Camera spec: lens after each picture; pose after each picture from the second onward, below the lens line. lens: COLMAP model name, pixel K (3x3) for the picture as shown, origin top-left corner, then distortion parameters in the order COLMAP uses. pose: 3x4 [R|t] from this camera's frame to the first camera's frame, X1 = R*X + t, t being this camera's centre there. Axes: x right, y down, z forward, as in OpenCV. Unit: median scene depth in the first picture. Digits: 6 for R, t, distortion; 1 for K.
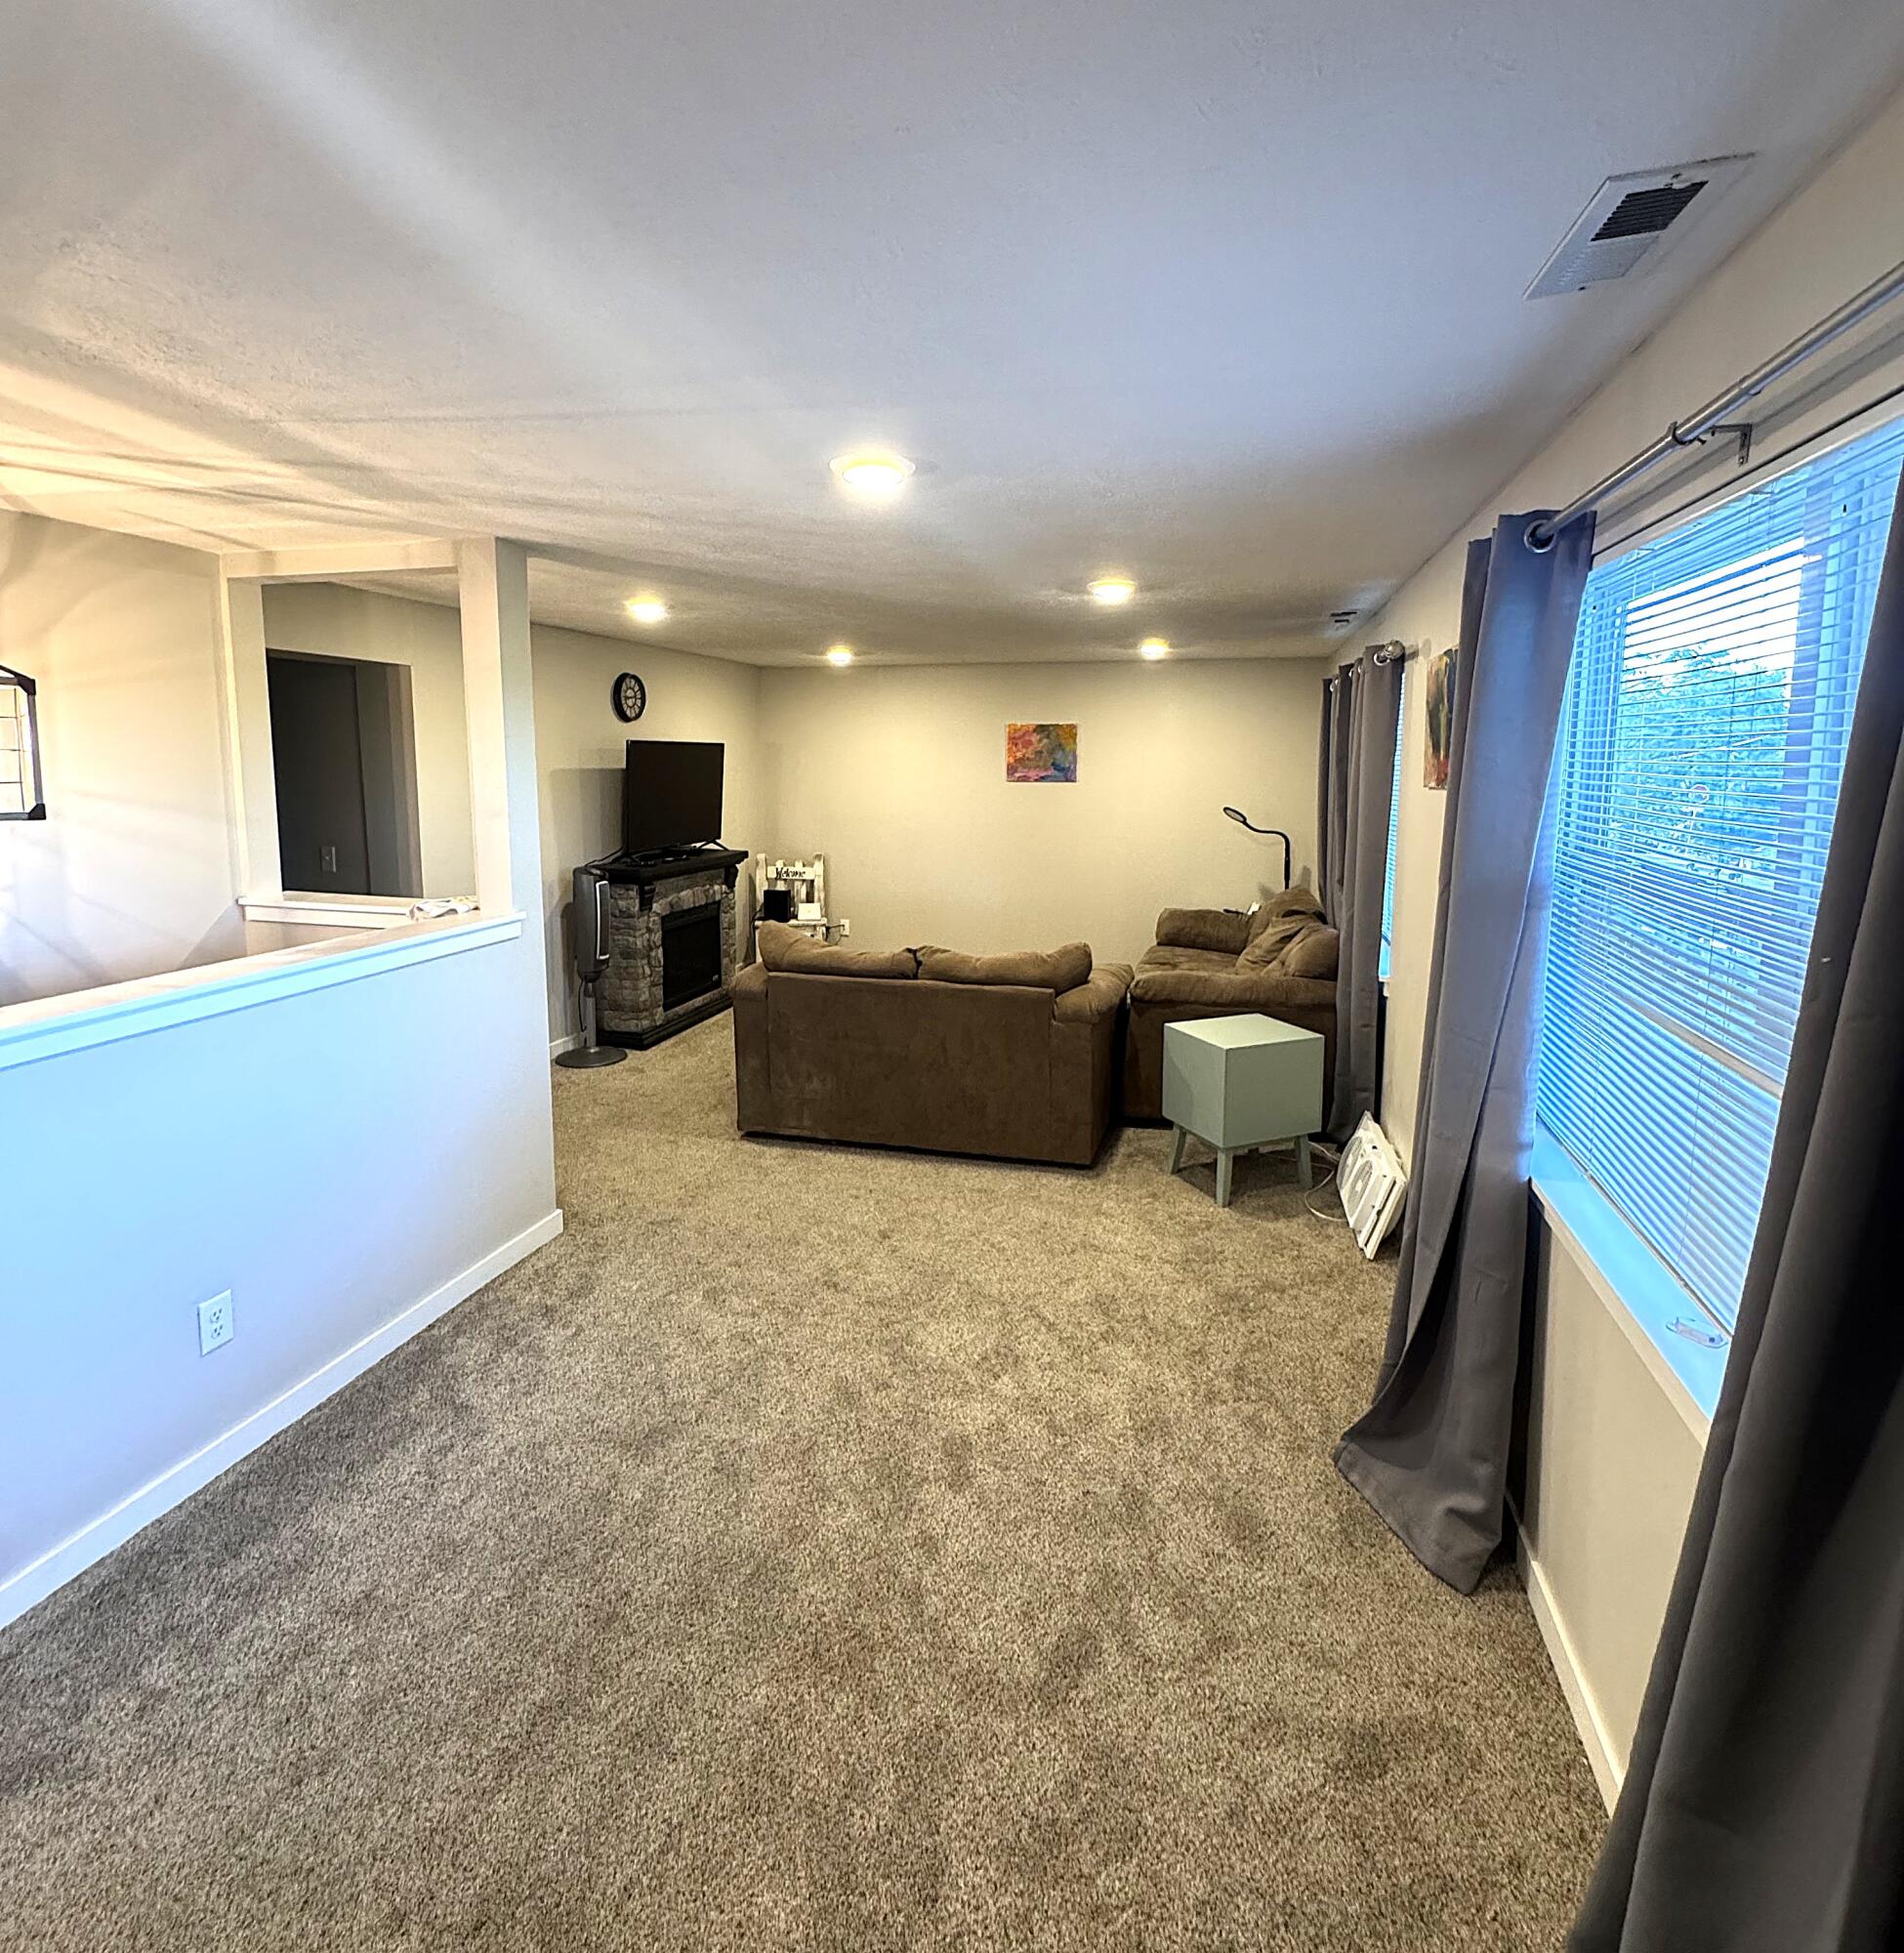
lens RADIAL K [[975.0, 0, 952.4], [0, 975.0, 867.5], [0, 0, 1]] dist [0.000577, -0.000373]
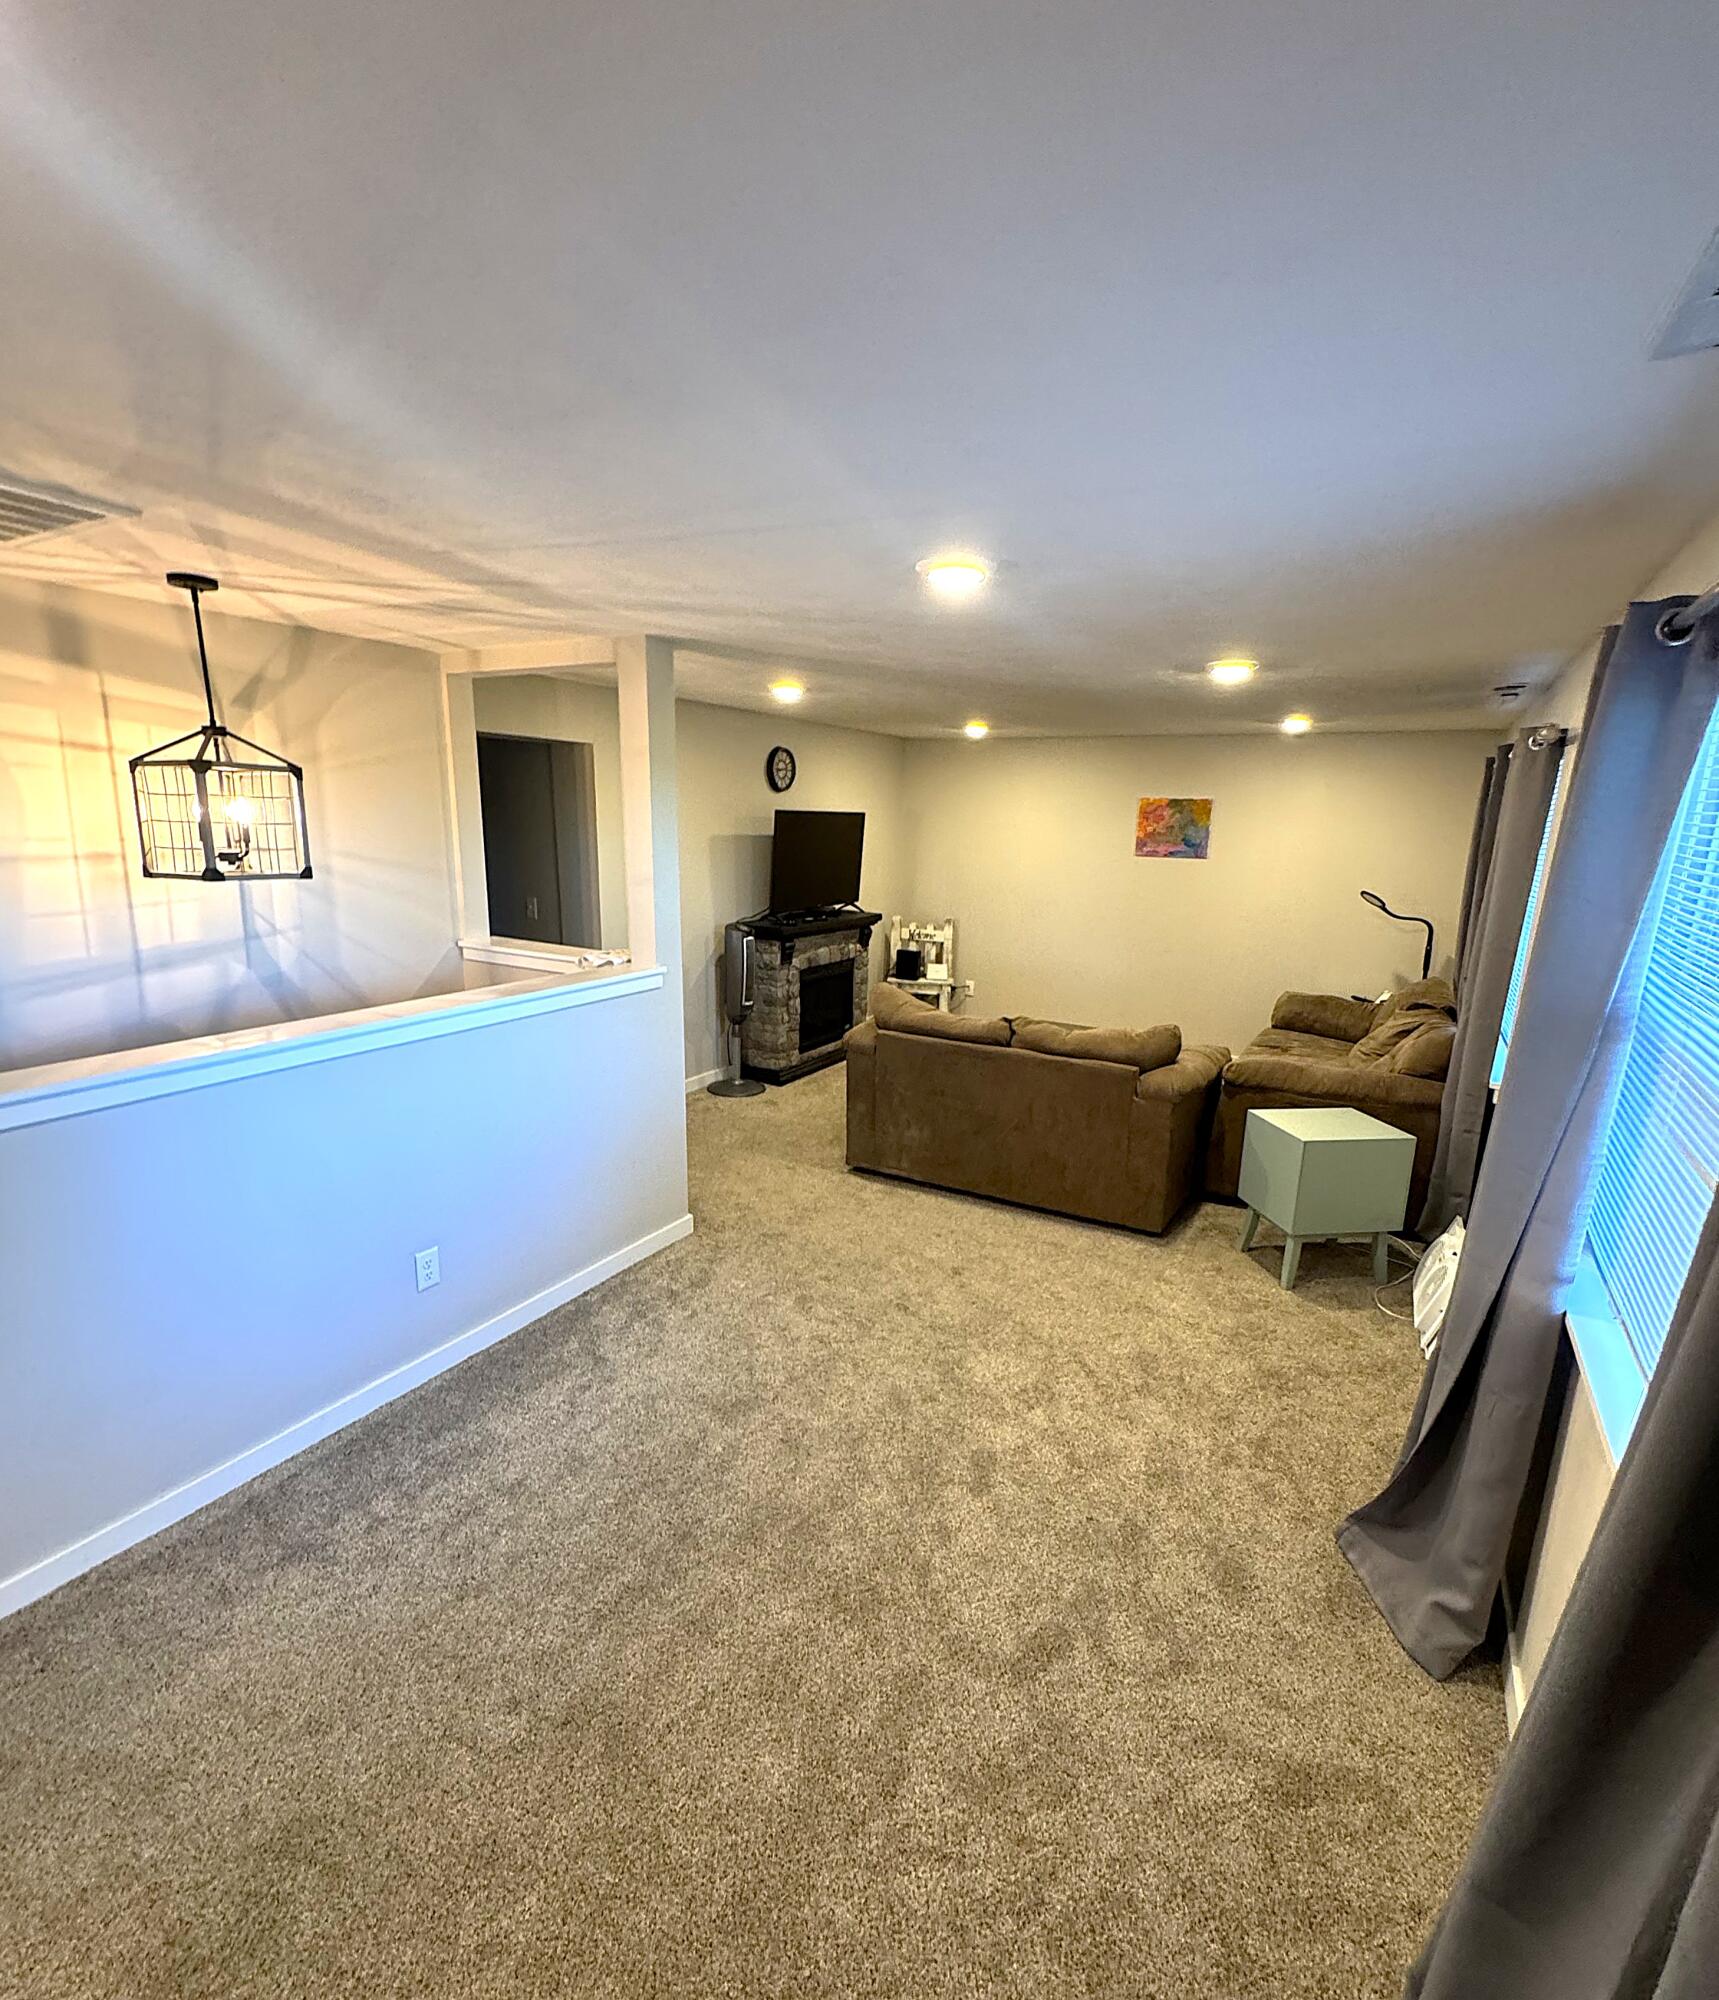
lens RADIAL K [[914.6, 0, 874.6], [0, 914.6, 1037.0], [0, 0, 1]] dist [-0.001163, 0.000641]
pose [[0.969663, 0.076697, -0.232102, 0.056659], [-0.047808, 0.990669, 0.127632, -0.019481], [0.239725, -0.112664, 0.964282, -0.009577]]
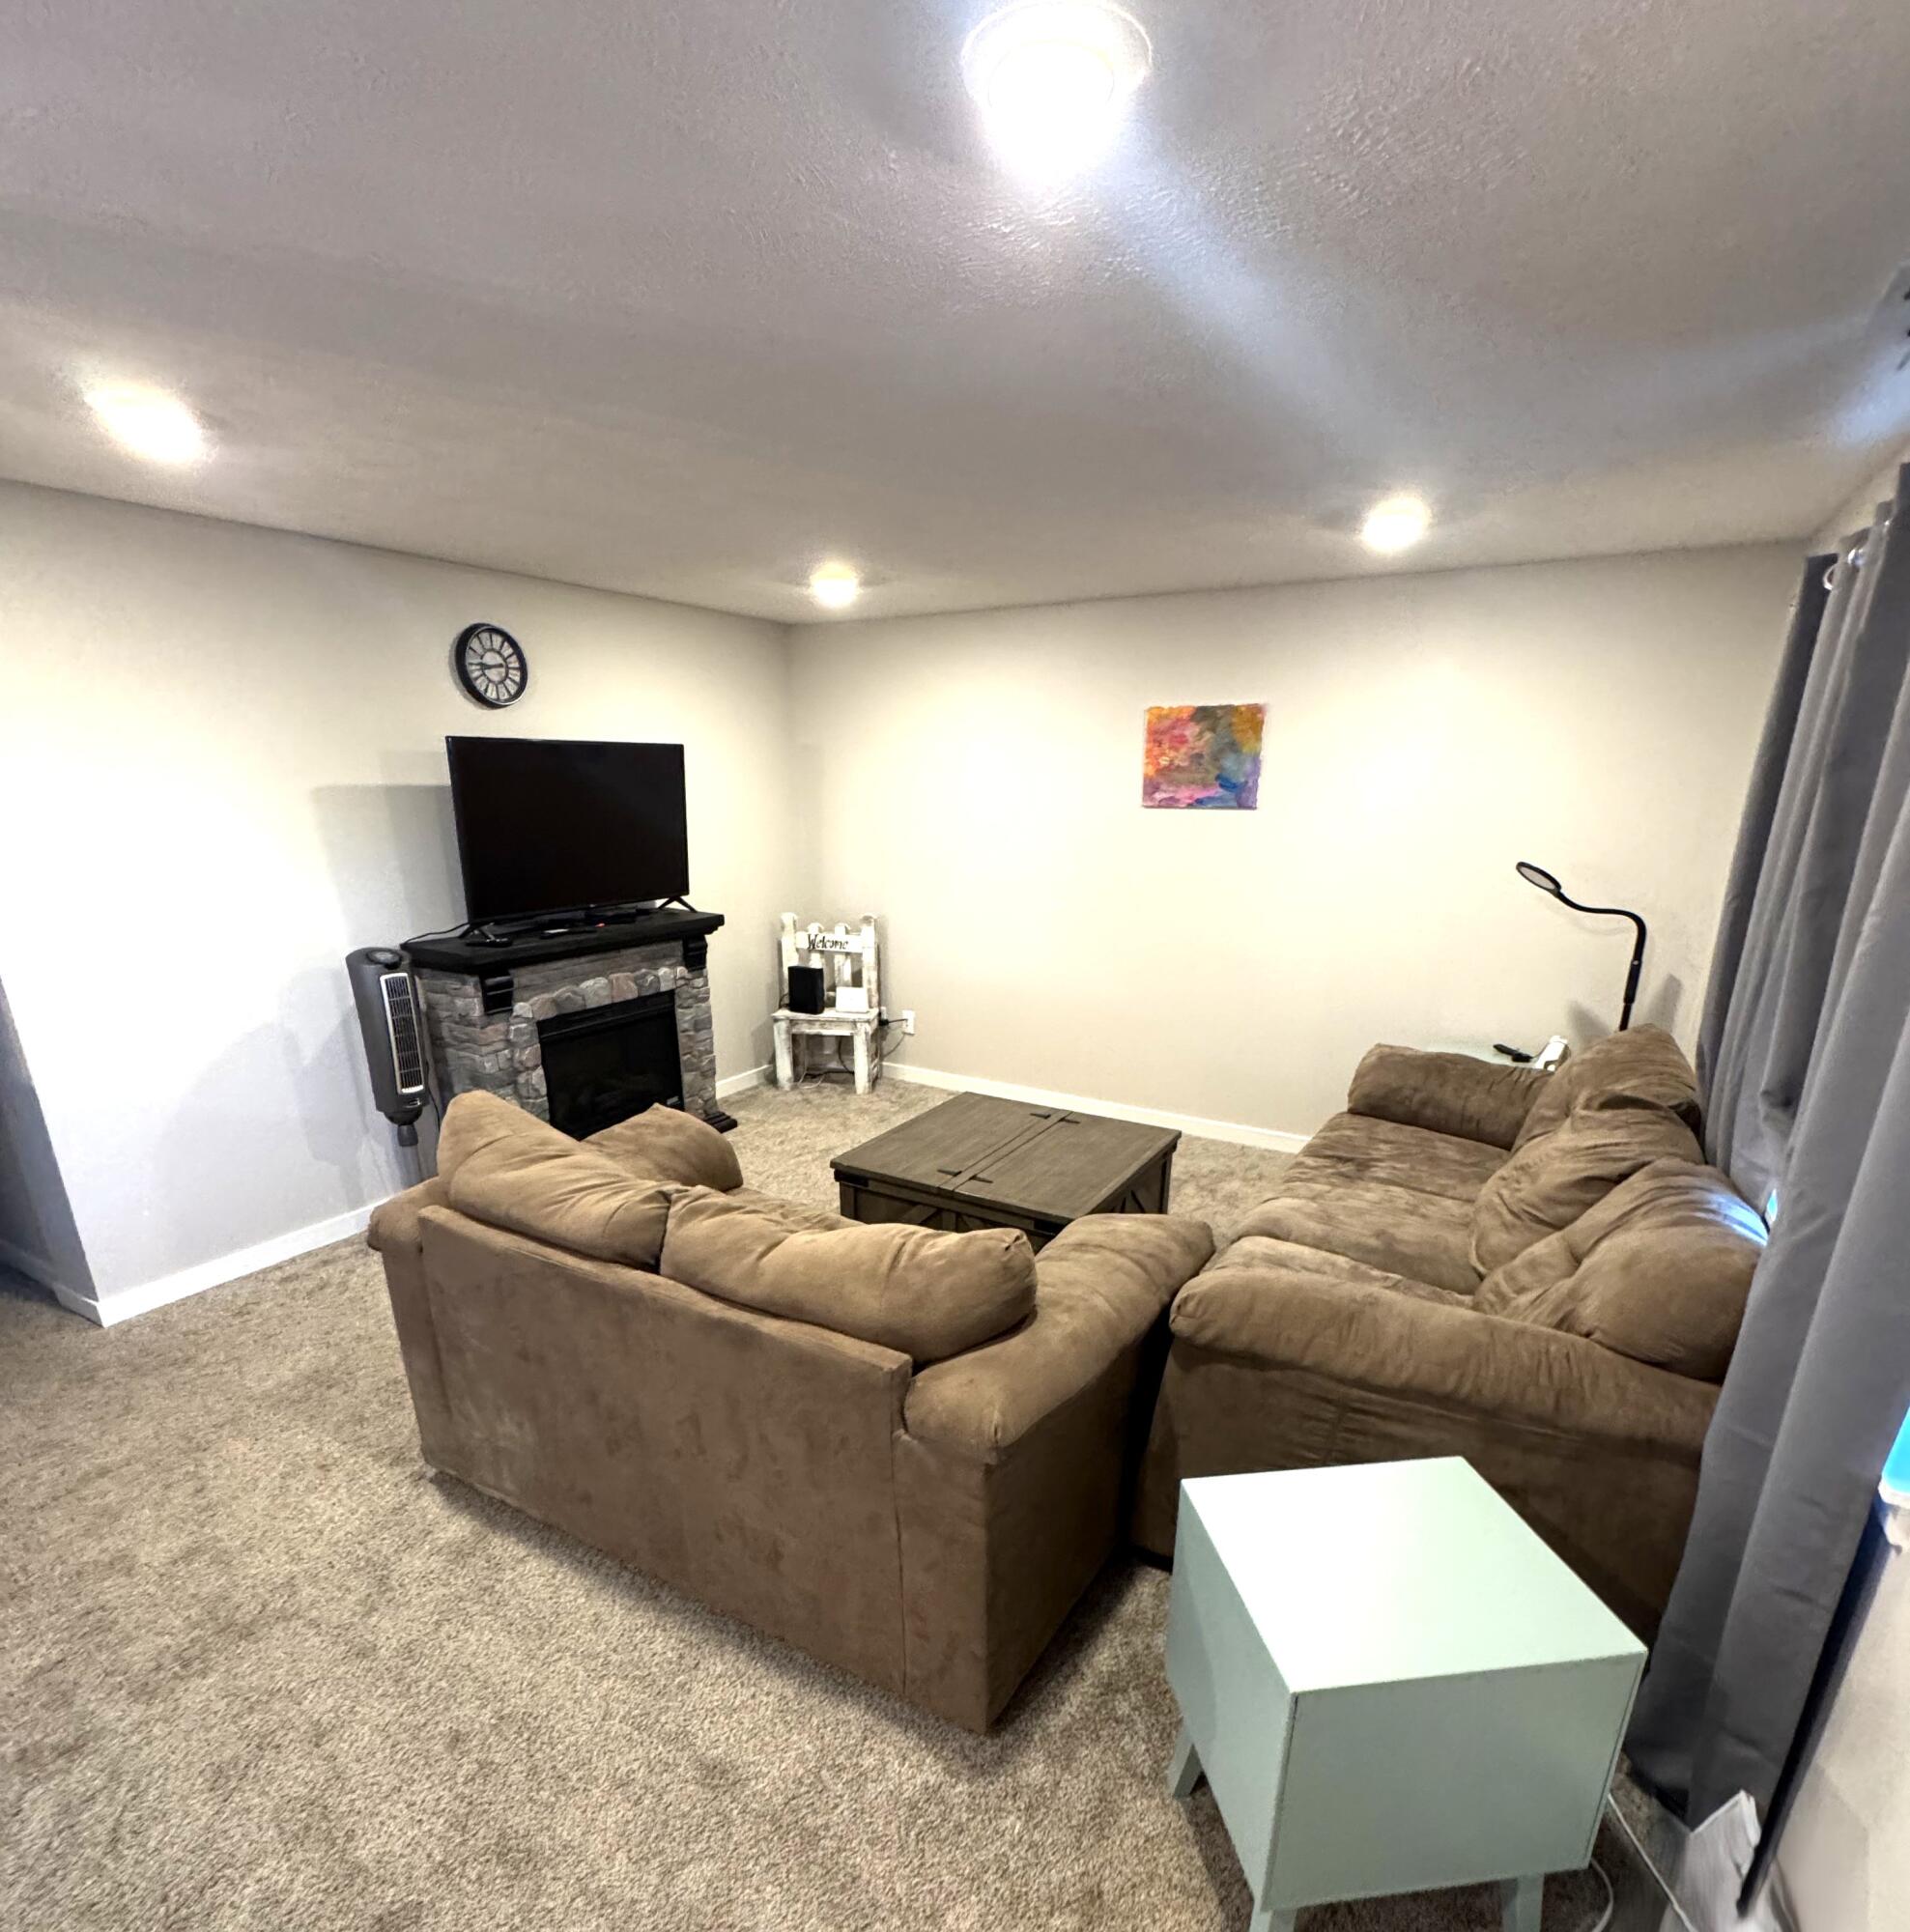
lens RADIAL K [[1009.5, 0, 944.6], [0, 1009.5, 1130.1], [0, 0, 1]] dist [-0.004787, -0.000895]
pose [[0.964853, 0.084382, -0.248873, 0.223210], [-0.026310, 0.973304, 0.228006, -0.064307], [0.261469, -0.213445, 0.941316, 0.658130]]
